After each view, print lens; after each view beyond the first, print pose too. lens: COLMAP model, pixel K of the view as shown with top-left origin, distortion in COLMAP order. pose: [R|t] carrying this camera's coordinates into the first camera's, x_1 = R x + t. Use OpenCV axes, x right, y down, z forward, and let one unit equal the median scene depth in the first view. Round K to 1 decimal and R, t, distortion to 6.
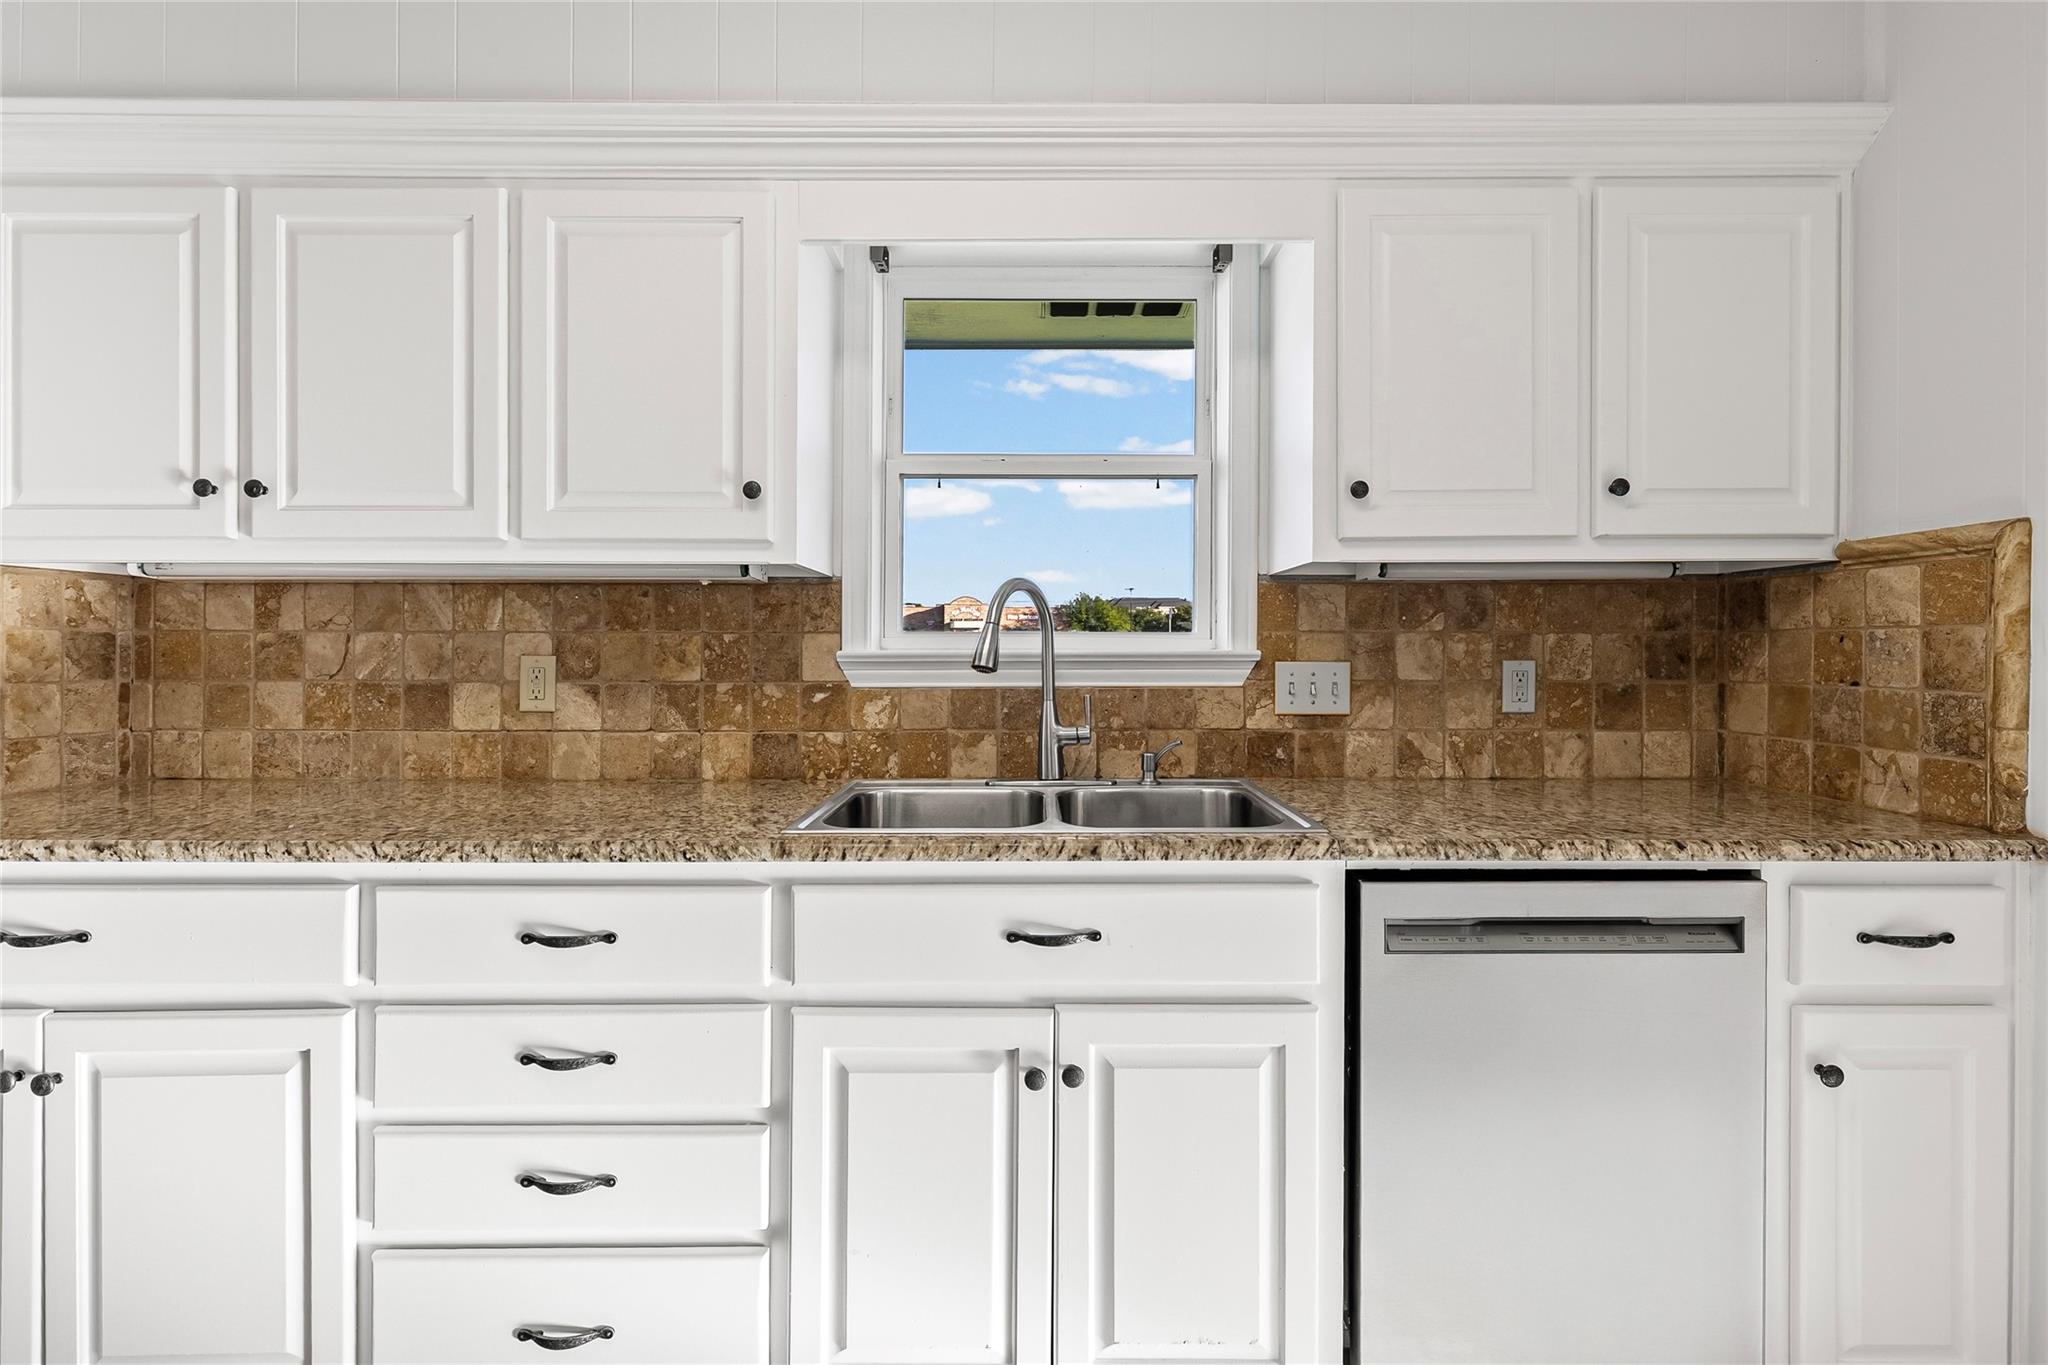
lens RADIAL K [[933.3, 0, 999.5], [0, 933.3, 649.6], [0, 0, 1]] dist [0.004712, -0.000675]
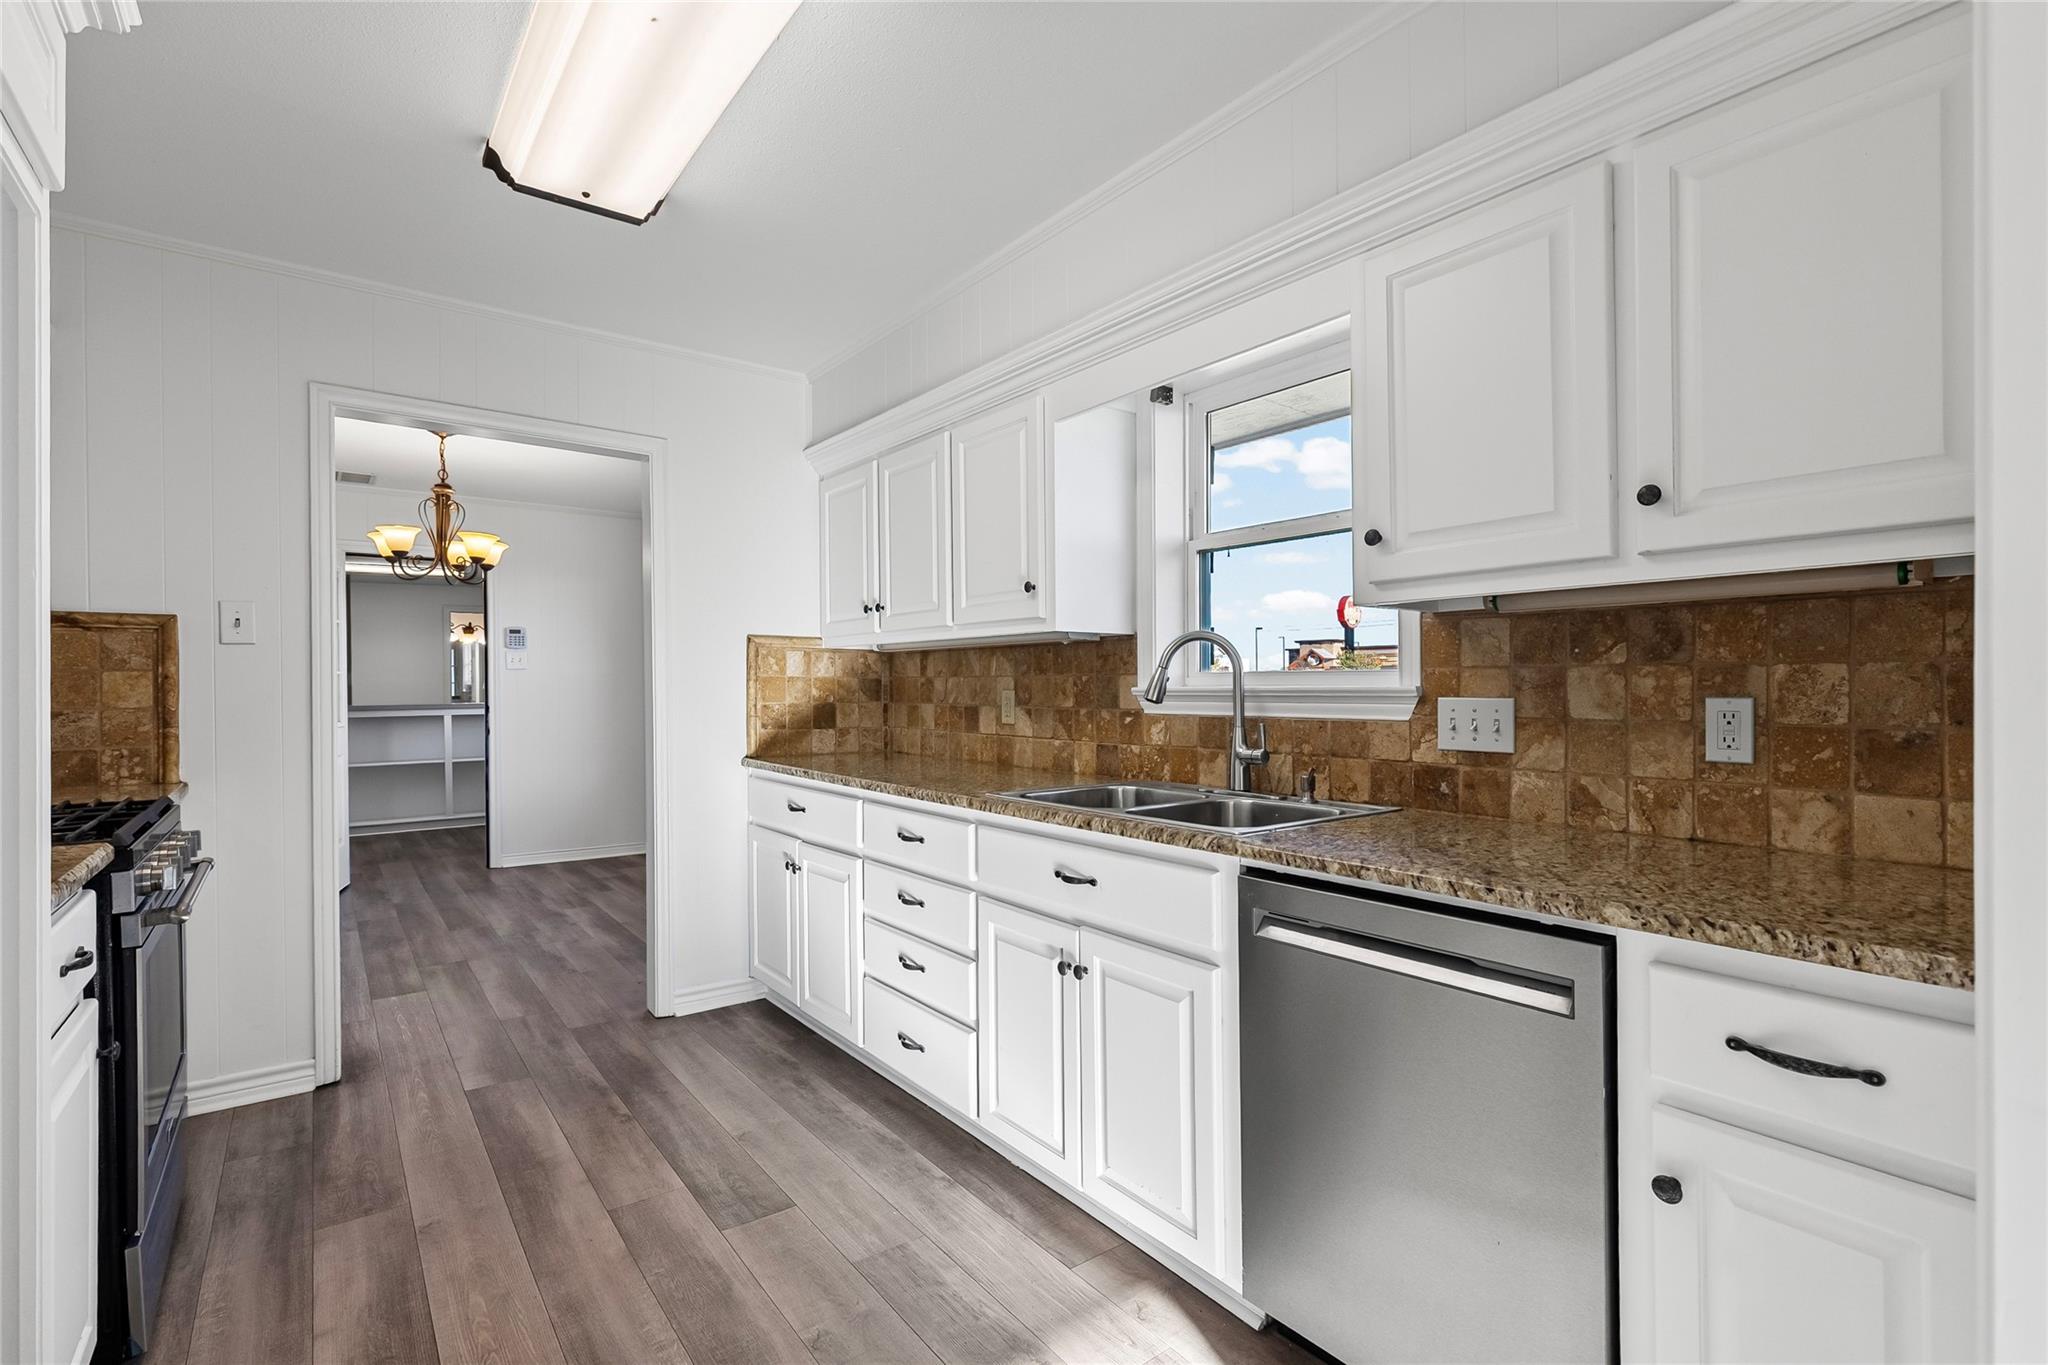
lens RADIAL K [[933.3, 0, 996.4], [0, 933.3, 688.7], [0, 0, 1]] dist [0.004712, -0.000675]
pose [[0.590052, 0.000270, -0.807365, 0.833587], [0.003633, 0.999989, 0.002990, -0.001314], [0.807357, -0.004697, 0.590044, 0.009559]]
